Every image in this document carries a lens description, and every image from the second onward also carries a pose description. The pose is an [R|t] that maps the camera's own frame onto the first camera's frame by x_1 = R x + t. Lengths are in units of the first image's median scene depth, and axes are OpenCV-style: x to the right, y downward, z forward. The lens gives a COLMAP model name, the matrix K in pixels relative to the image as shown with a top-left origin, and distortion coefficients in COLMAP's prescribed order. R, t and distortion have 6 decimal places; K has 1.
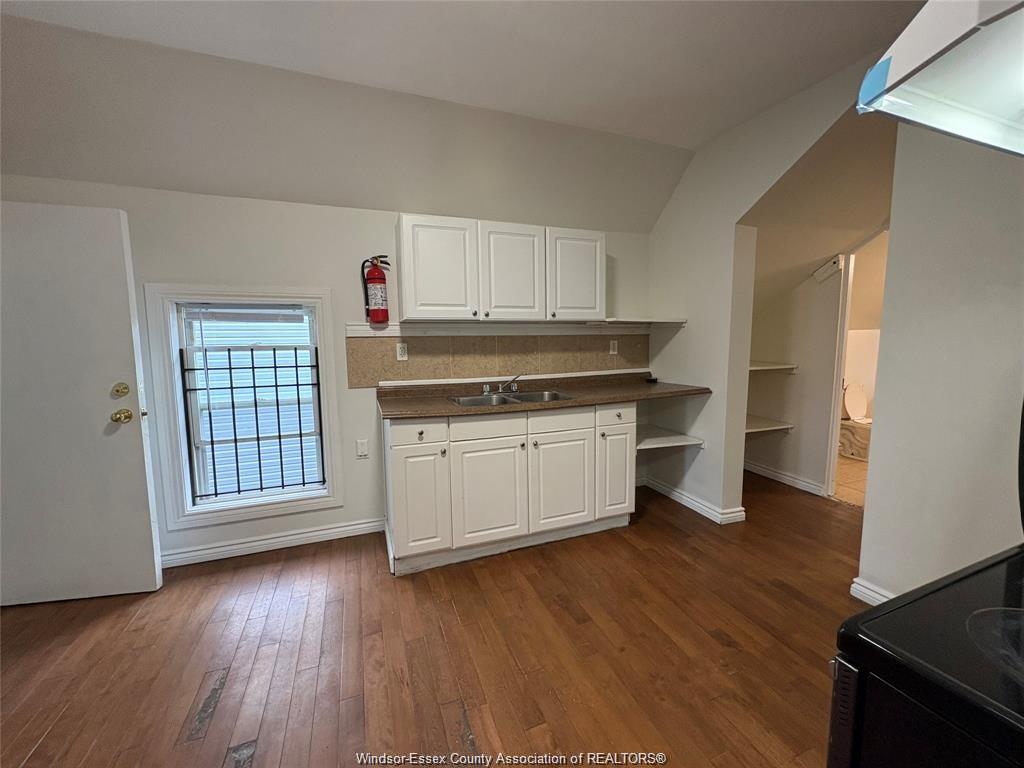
lens RADIAL K [[405.8, 0, 513.0], [0, 405.8, 382.3], [0, 0, 1]] dist [0.000001, -0.000325]
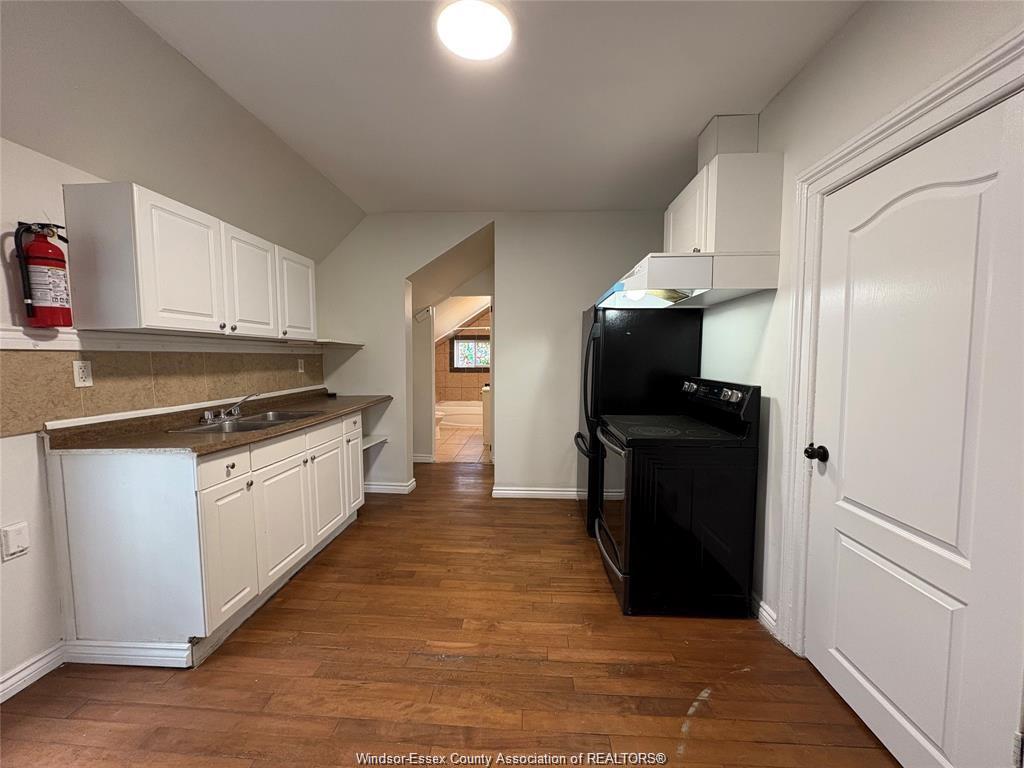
lens RADIAL K [[405.8, 0, 513.0], [0, 405.8, 382.3], [0, 0, 1]] dist [0.000001, -0.000325]
pose [[0.410332, -0.045076, 0.910821, -0.592634], [0.094923, 0.995463, 0.006501, 0.001330], [-0.906982, 0.083791, 0.412750, 0.090212]]
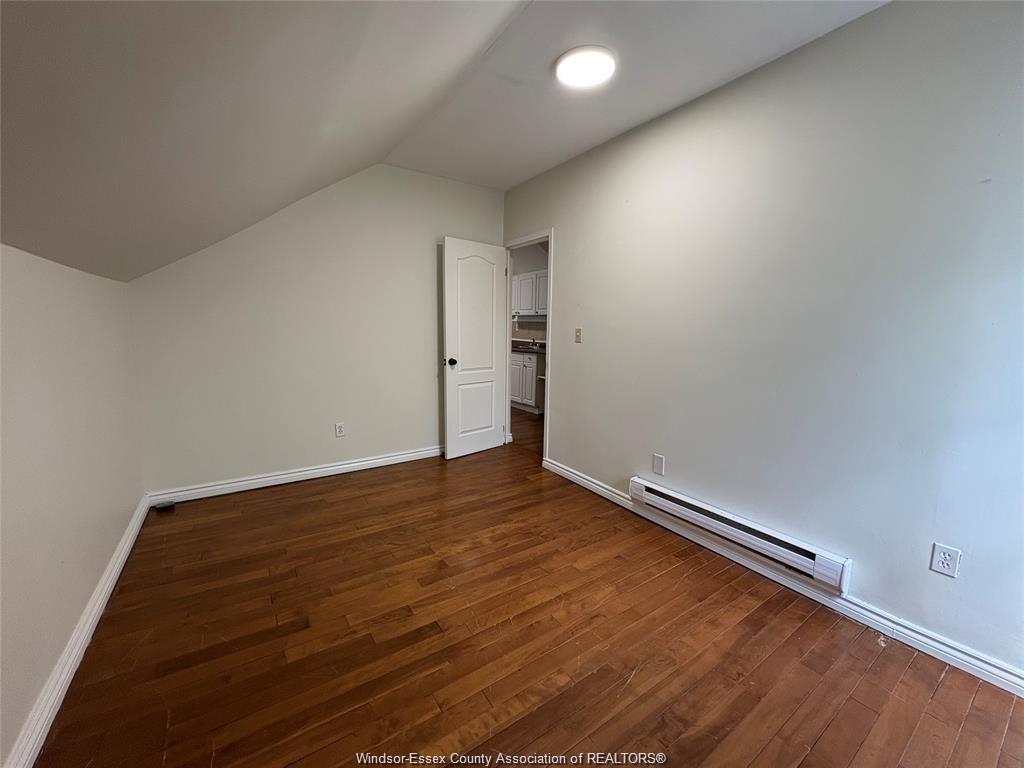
lens RADIAL K [[405.8, 0, 513.0], [0, 405.8, 382.3], [0, 0, 1]] dist [0.000001, -0.000325]
pose [[0.223108, 0.150227, -0.963148, 2.277698], [-0.125676, 0.984240, 0.124405, -0.051026], [0.966658, 0.093288, 0.238472, 0.391347]]
